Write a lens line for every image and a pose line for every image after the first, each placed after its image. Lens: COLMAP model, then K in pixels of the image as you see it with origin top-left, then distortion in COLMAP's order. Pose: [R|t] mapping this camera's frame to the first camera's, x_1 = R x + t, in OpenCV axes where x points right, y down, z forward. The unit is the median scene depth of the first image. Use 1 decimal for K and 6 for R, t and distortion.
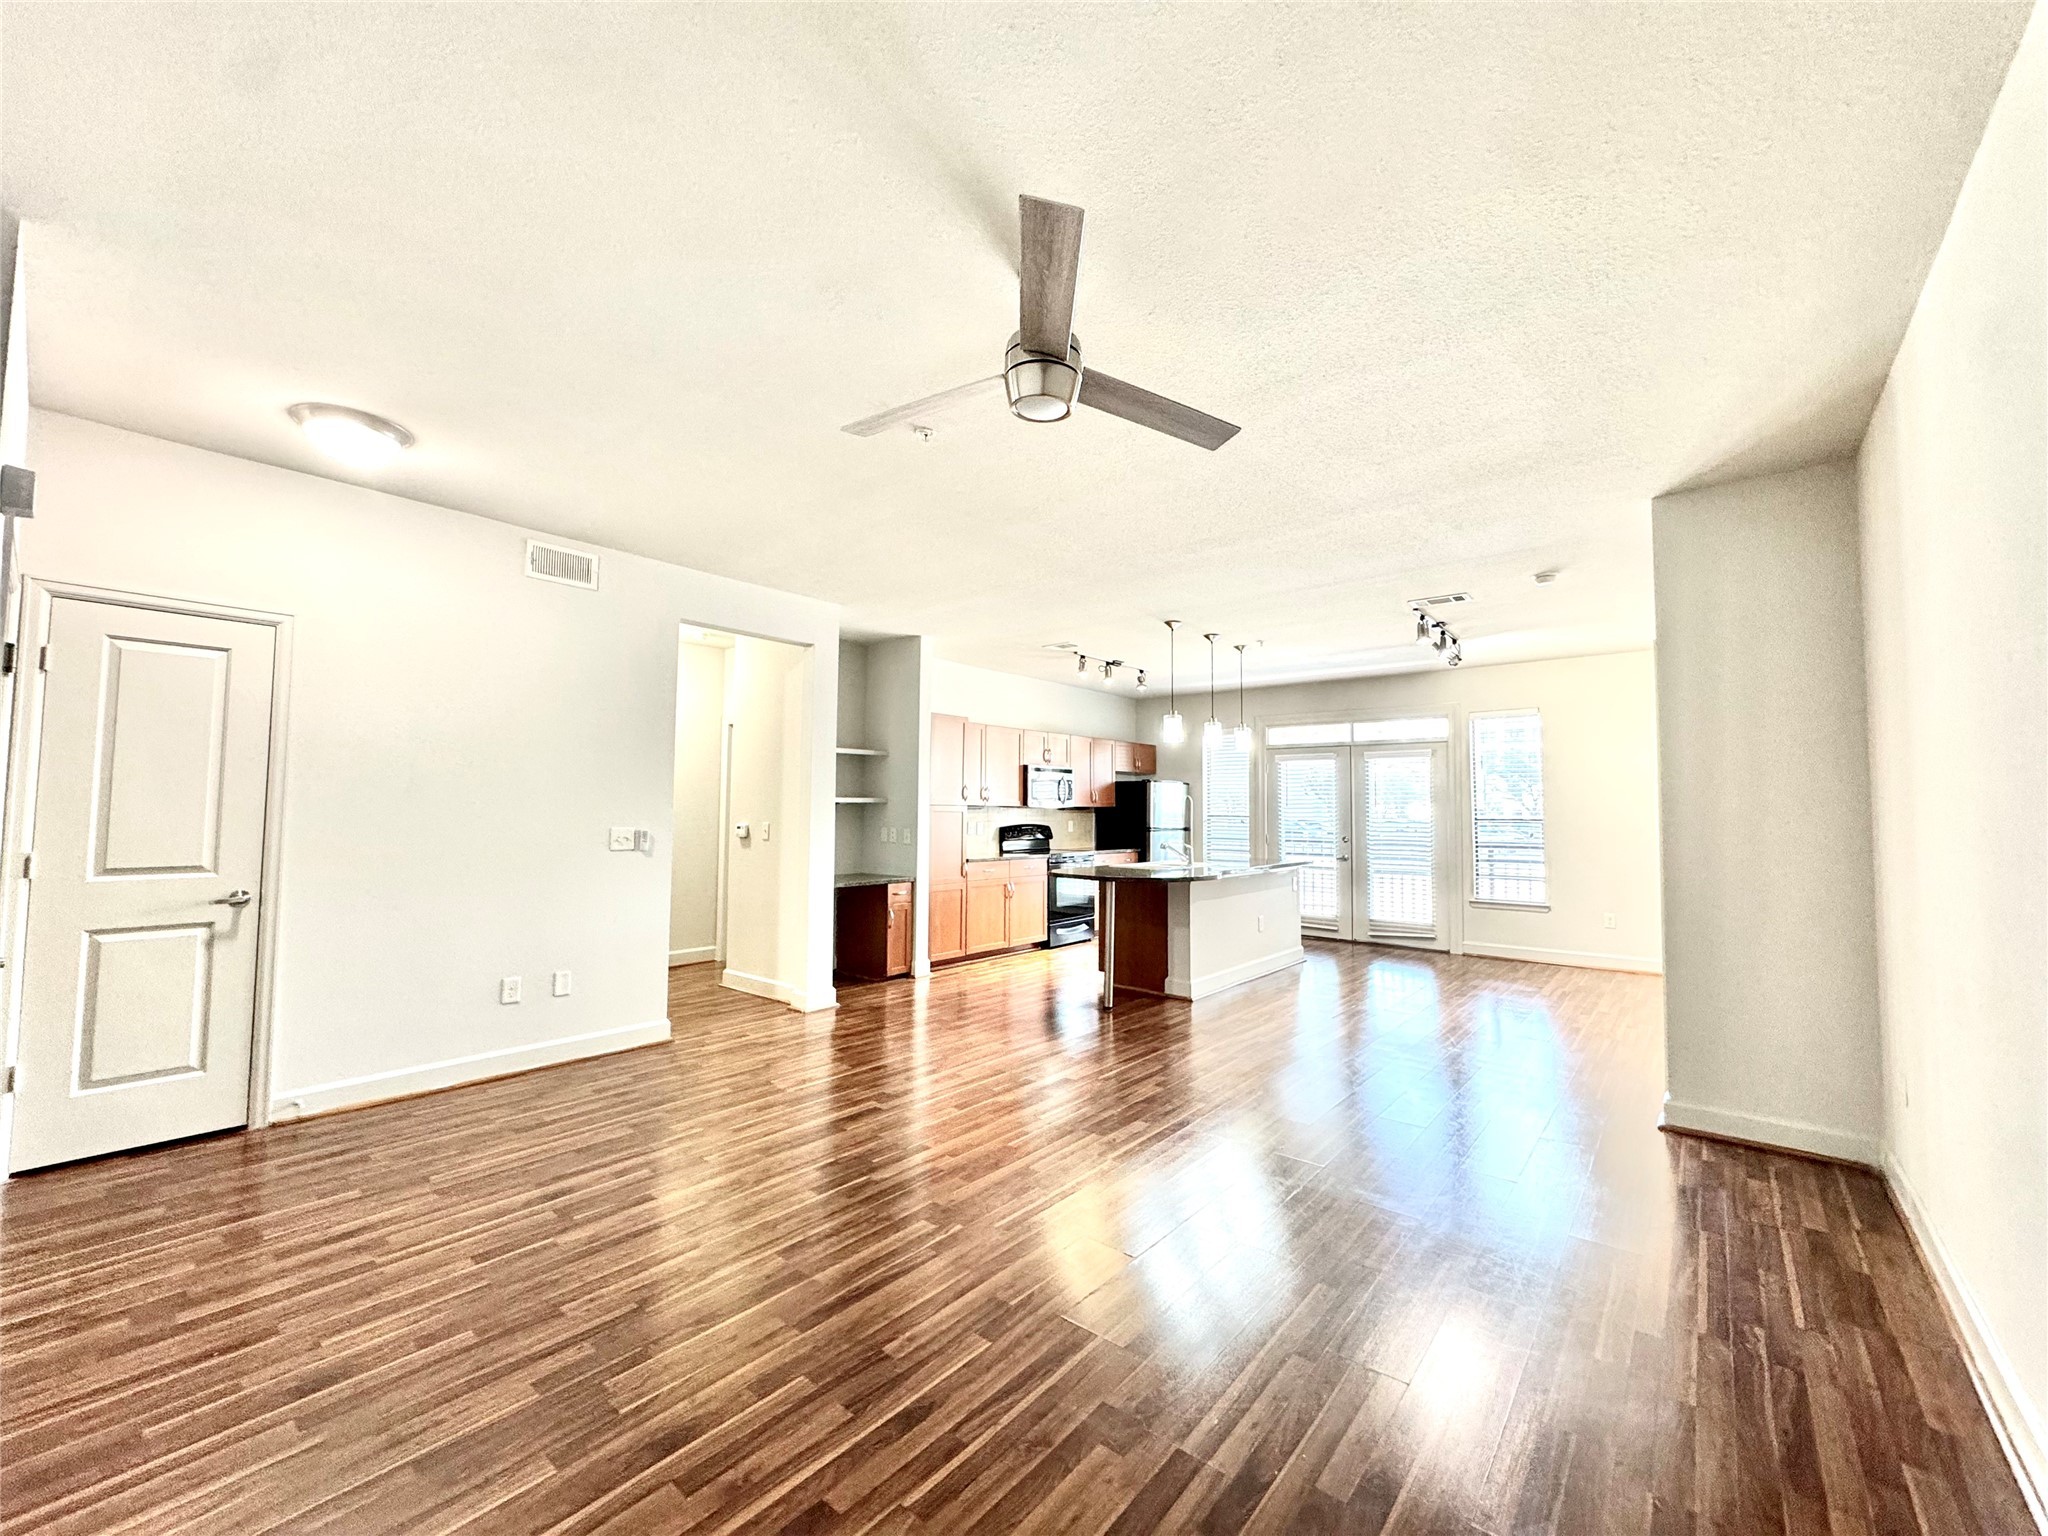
lens RADIAL K [[817.3, 0, 1026.2], [0, 817.3, 757.5], [0, 0, 1]] dist [-0.002343, -0.000711]
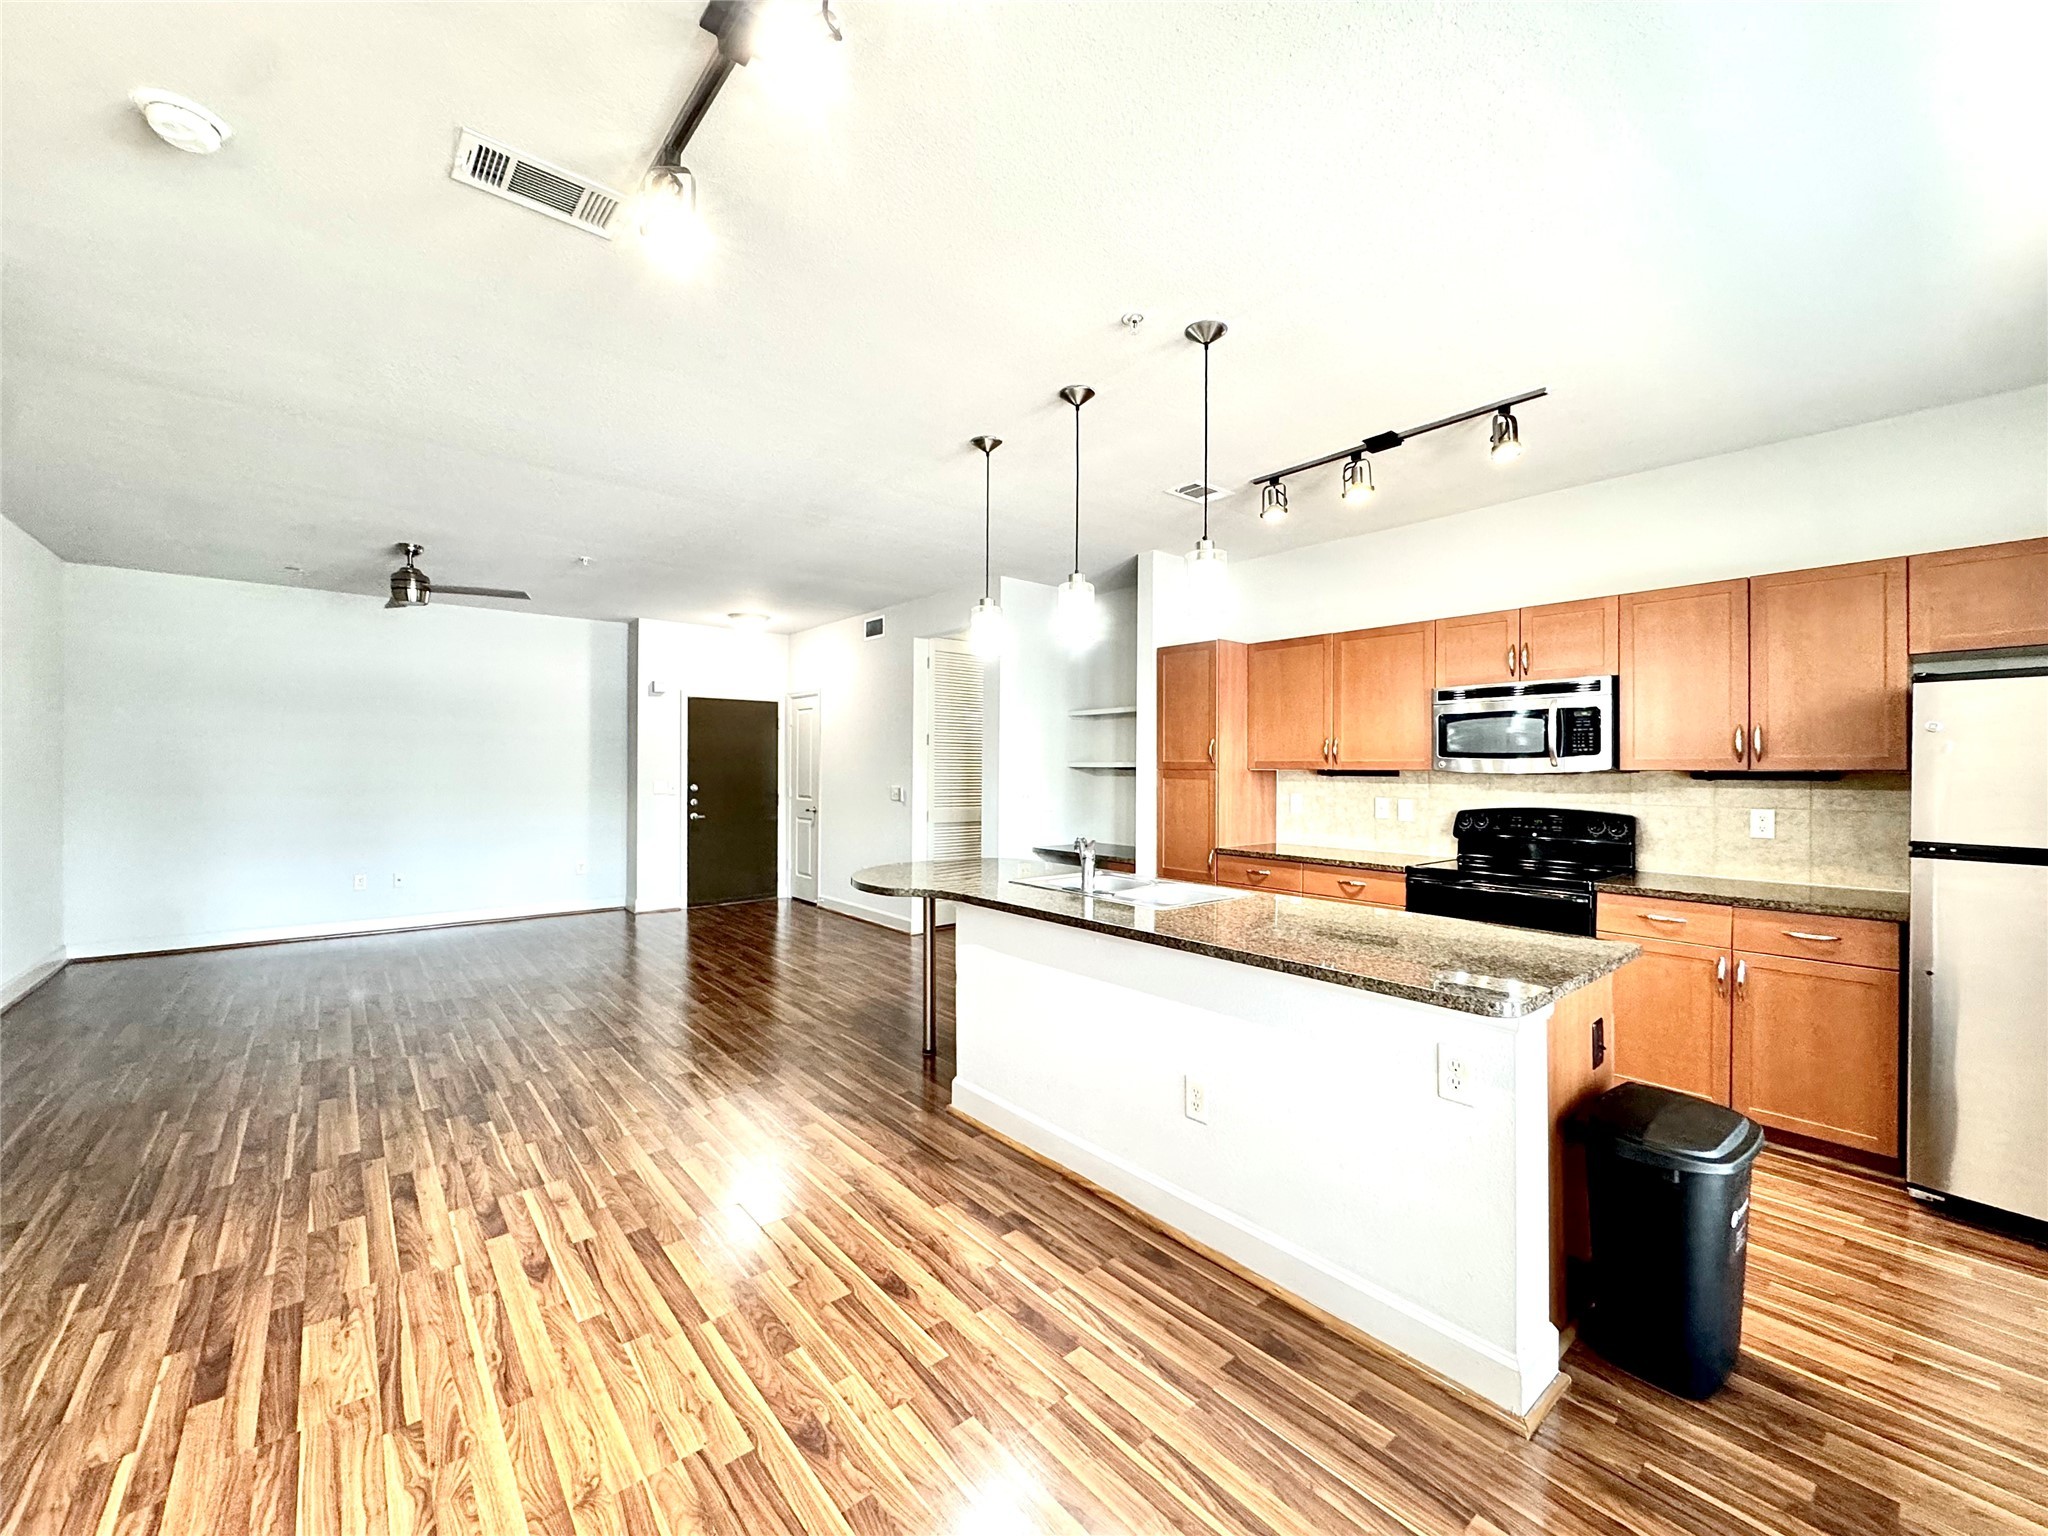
lens RADIAL K [[817.3, 0, 1024.1], [0, 817.3, 762.9], [0, 0, 1]] dist [-0.002343, -0.000711]
pose [[-0.173297, -0.014764, -0.984759, 1.213830], [0.057992, 0.998000, -0.025168, 0.118440], [0.983161, -0.061470, -0.172094, 1.864784]]
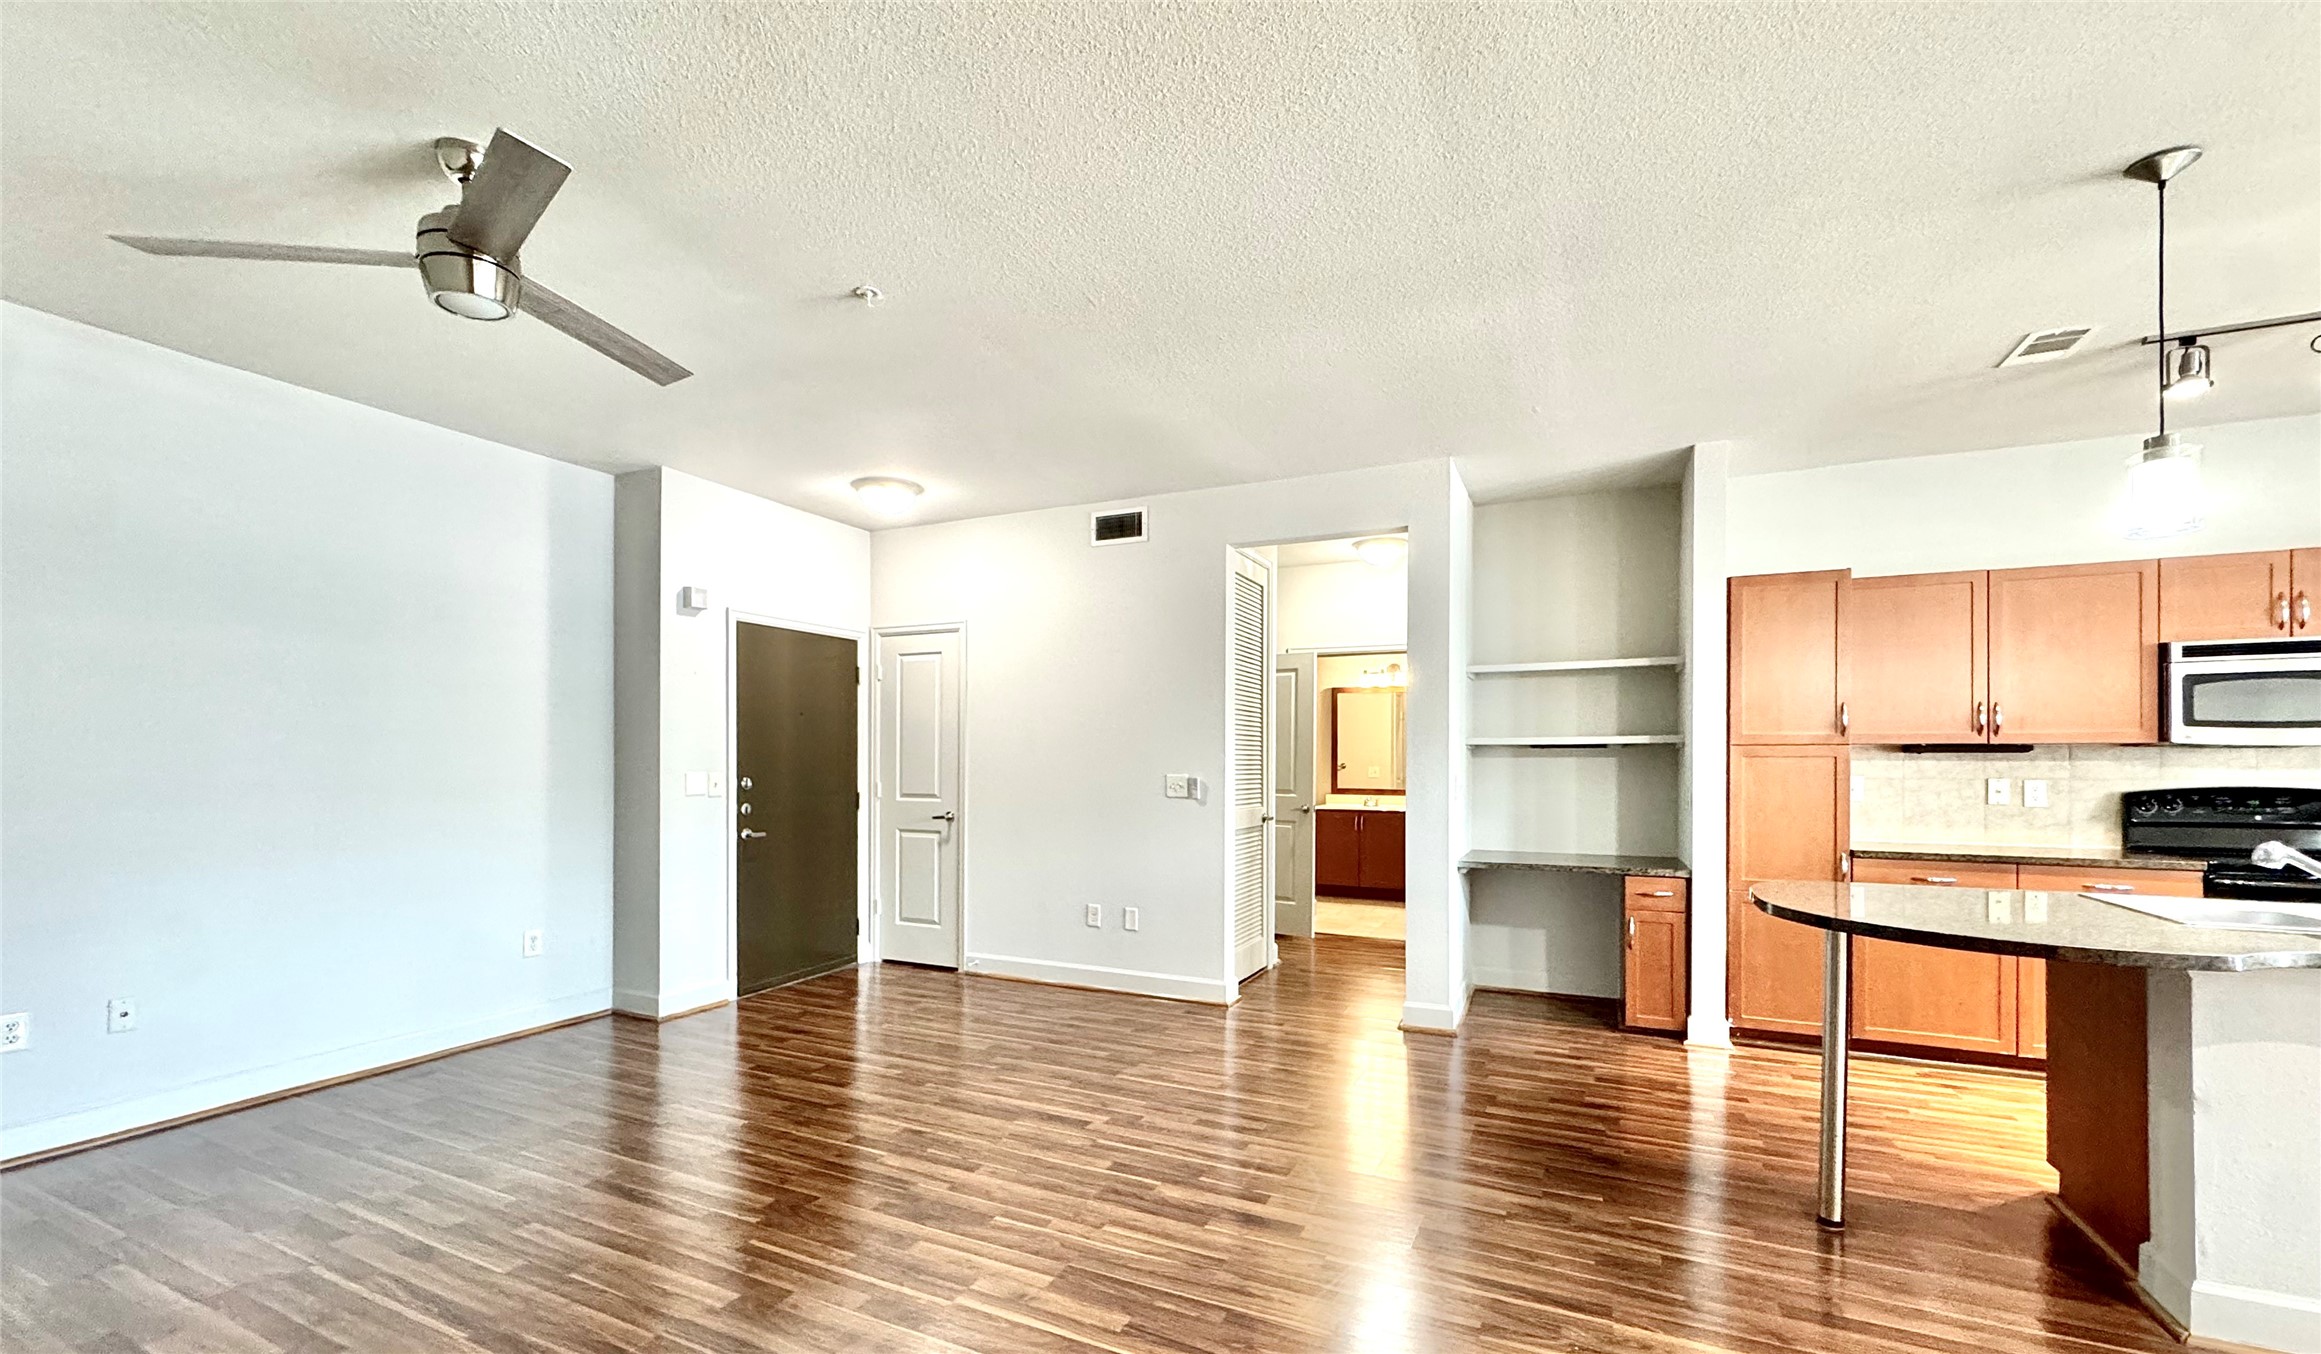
lens RADIAL K [[929.9, 0, 1161.3], [0, 929.9, 755.8], [0, 0, 1]] dist [-0.002954, 0.000298]
pose [[0.255270, -0.011306, -0.966804, 0.722604], [0.063636, 0.997960, 0.005131, 0.069825], [0.964773, -0.062833, 0.255469, 0.862712]]
